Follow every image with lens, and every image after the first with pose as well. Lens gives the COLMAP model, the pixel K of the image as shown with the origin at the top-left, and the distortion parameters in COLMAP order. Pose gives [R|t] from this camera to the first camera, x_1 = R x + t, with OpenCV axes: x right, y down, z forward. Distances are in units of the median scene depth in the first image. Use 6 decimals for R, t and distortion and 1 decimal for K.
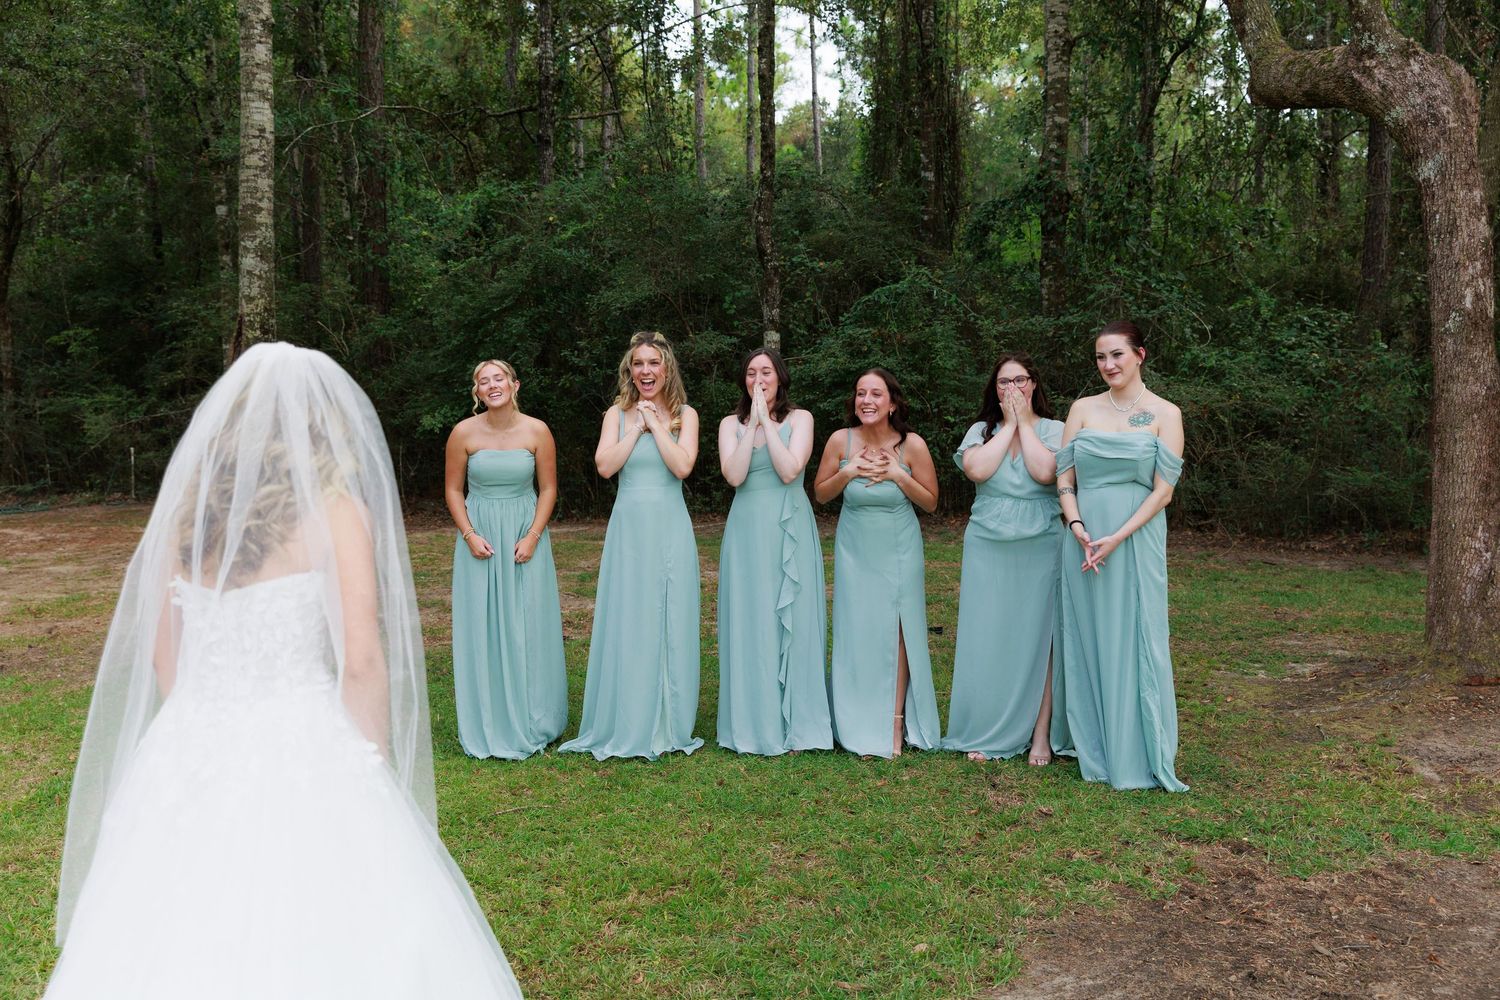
lens RADIAL K [[1512.6, 0, 774.2], [0, 1512.6, 496.0], [0, 0, 1]] dist [0.030314, 0.000000]
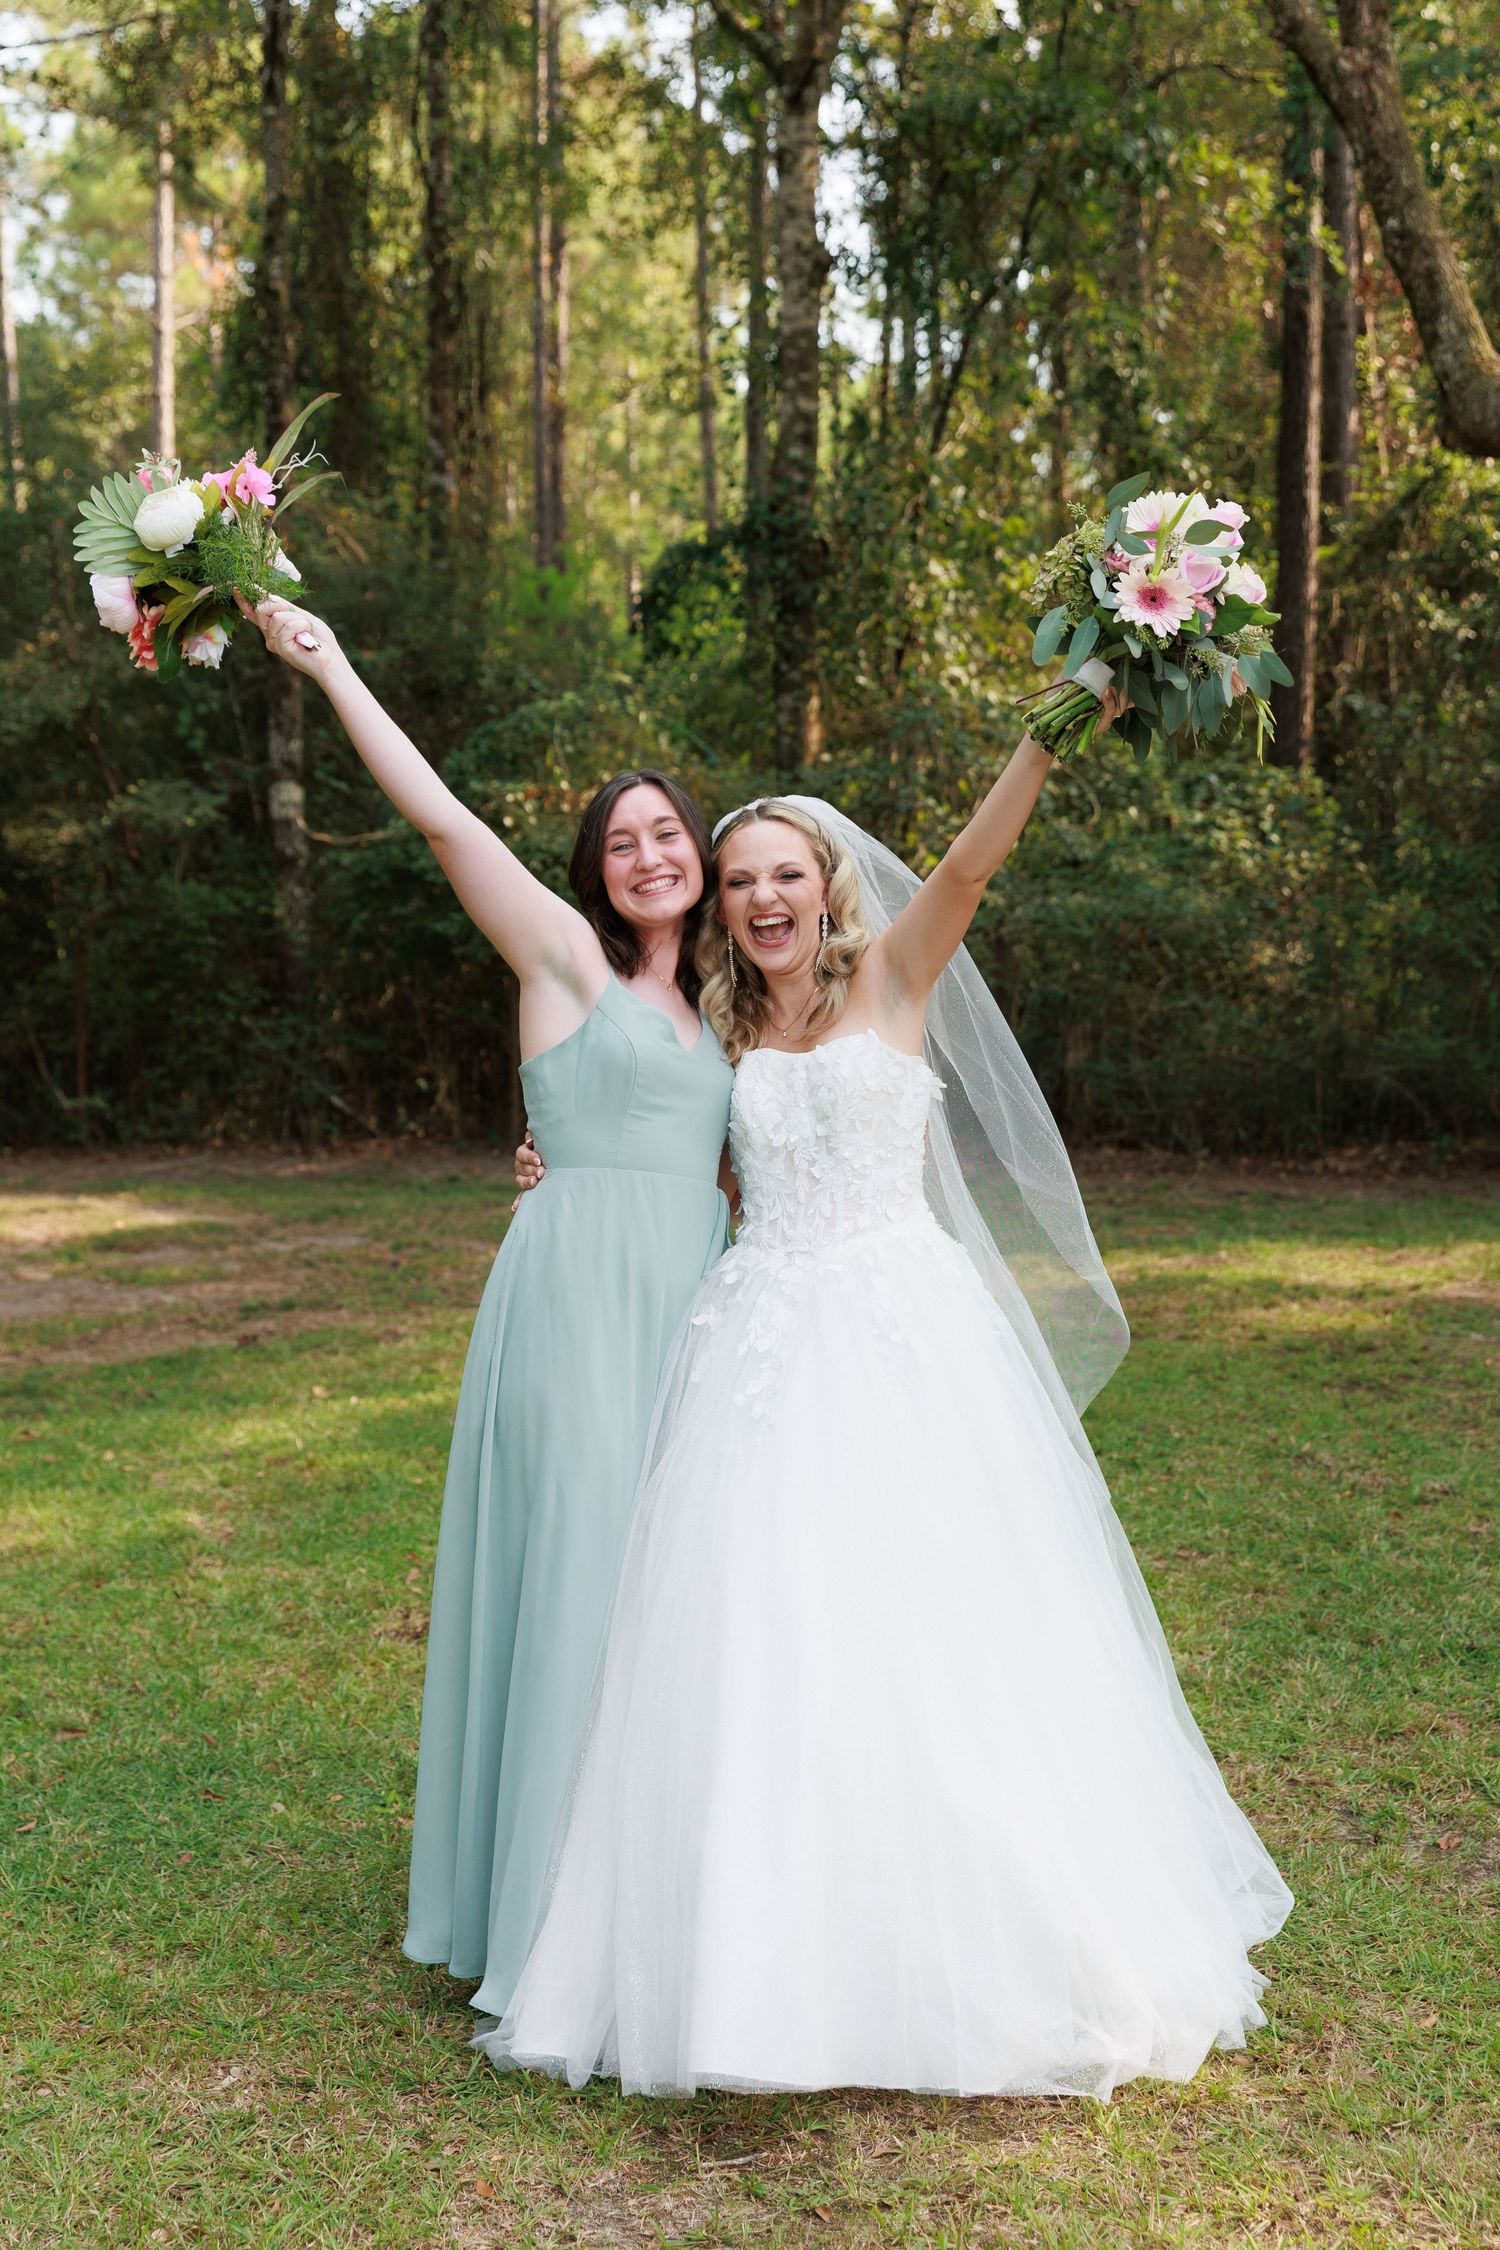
lens RADIAL K [[3292.5, 0, 776.1], [0, 3292.5, 1075.4], [0, 0, 1]] dist [0.051460, 0.000000]
pose [[0.947367, -0.011370, 0.319947, -0.452116], [0.018109, 0.999672, -0.018095, 0.029714], [-0.319636, 0.022936, 0.947263, -0.246143]]
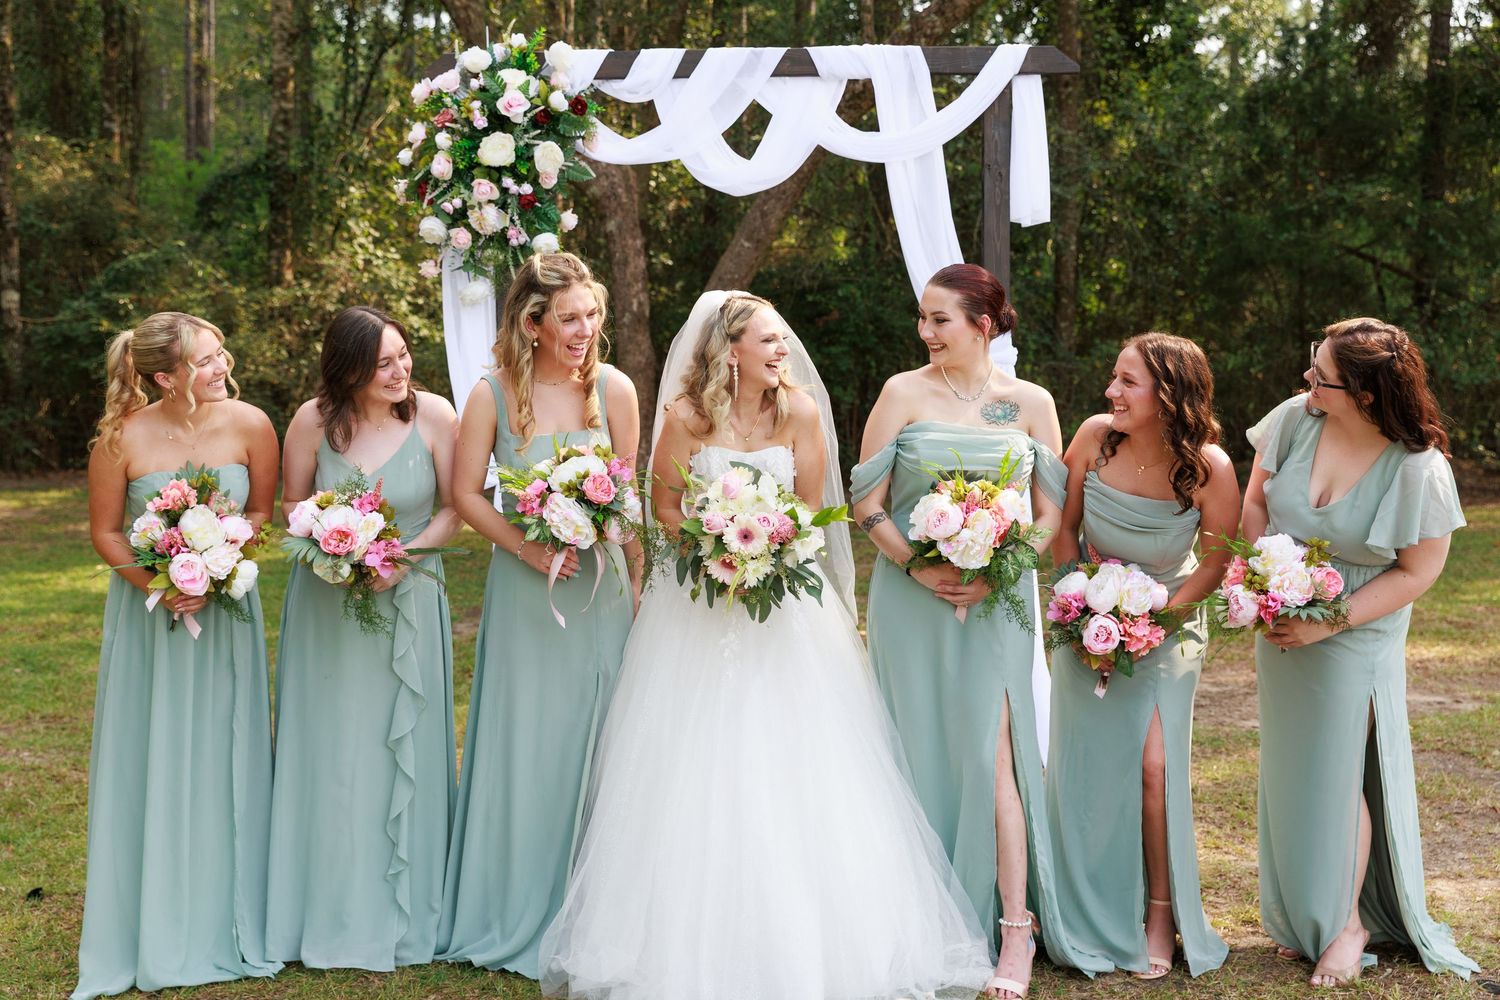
lens RADIAL K [[2100.1, 0, 748.9], [0, 2100.1, 494.2], [0, 0, 1]] dist [-0.000999, 0.000000]
pose [[0.882971, -0.013119, 0.469245, -0.506153], [0.014976, 0.999888, -0.000227, 0.079080], [-0.469189, 0.007228, 0.883068, -1.067317]]
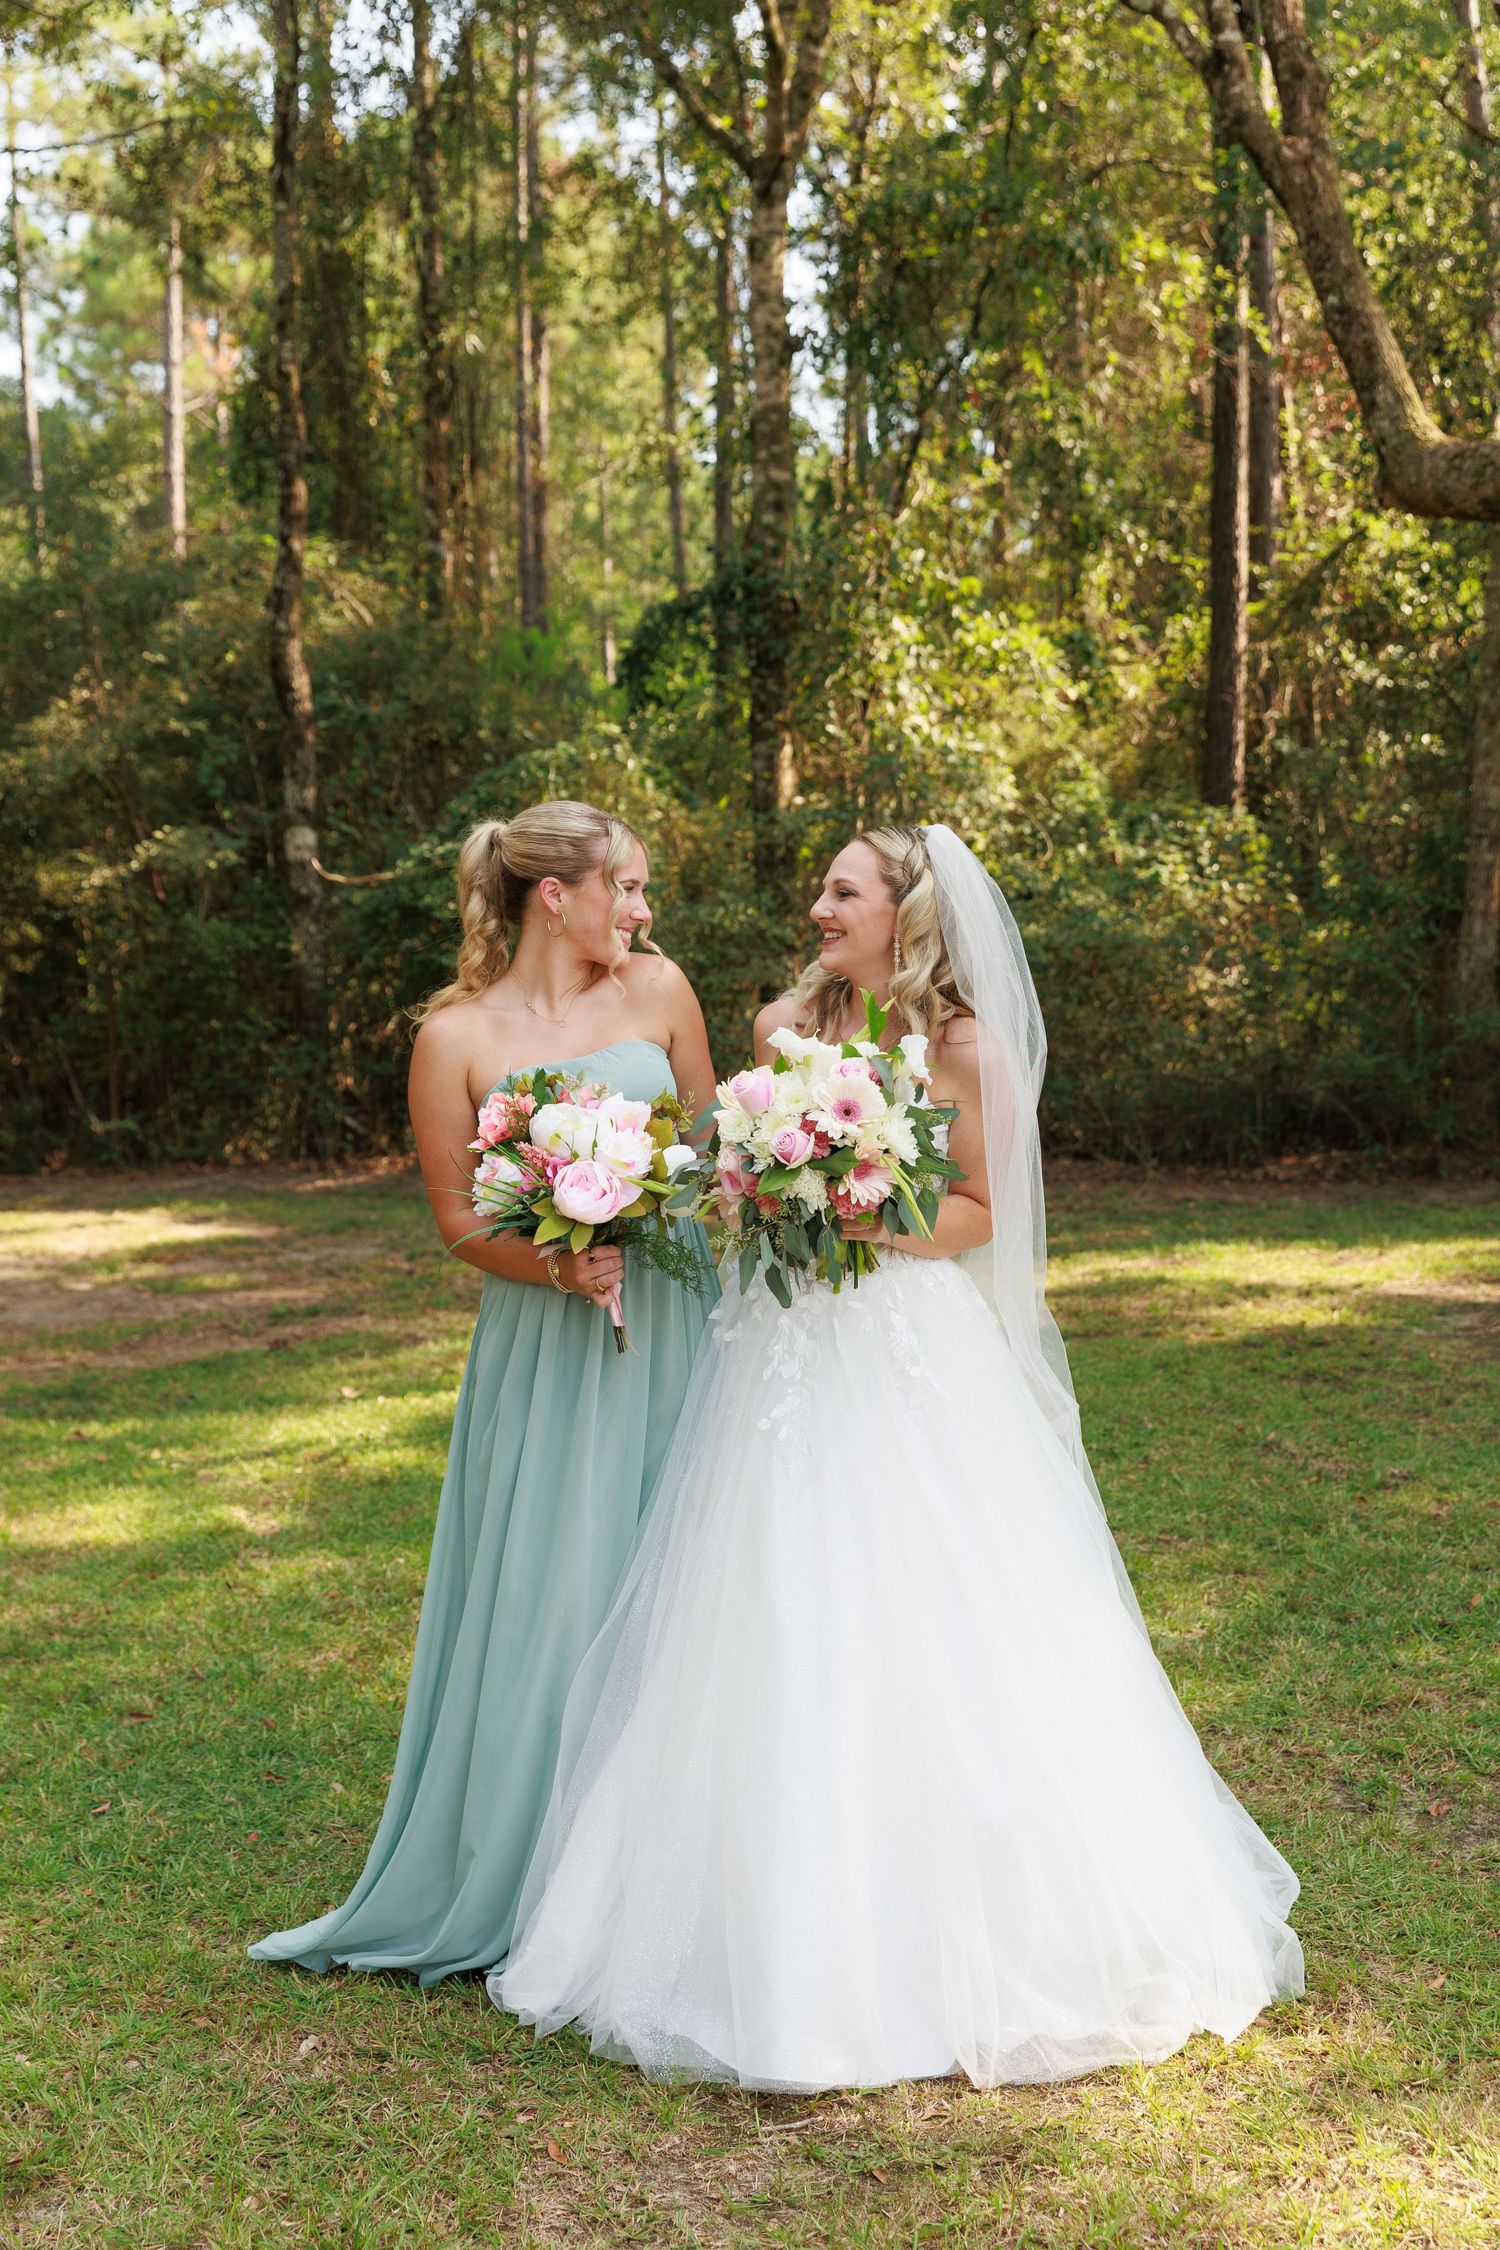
lens RADIAL K [[3017.4, 0, 759.6], [0, 3017.4, 1106.8], [0, 0, 1]] dist [0.044783, 0.000000]
pose [[0.944855, -0.020634, 0.326838, -0.460076], [0.026624, 0.999549, -0.013863, 0.028933], [-0.326404, 0.021800, 0.944979, -0.222320]]
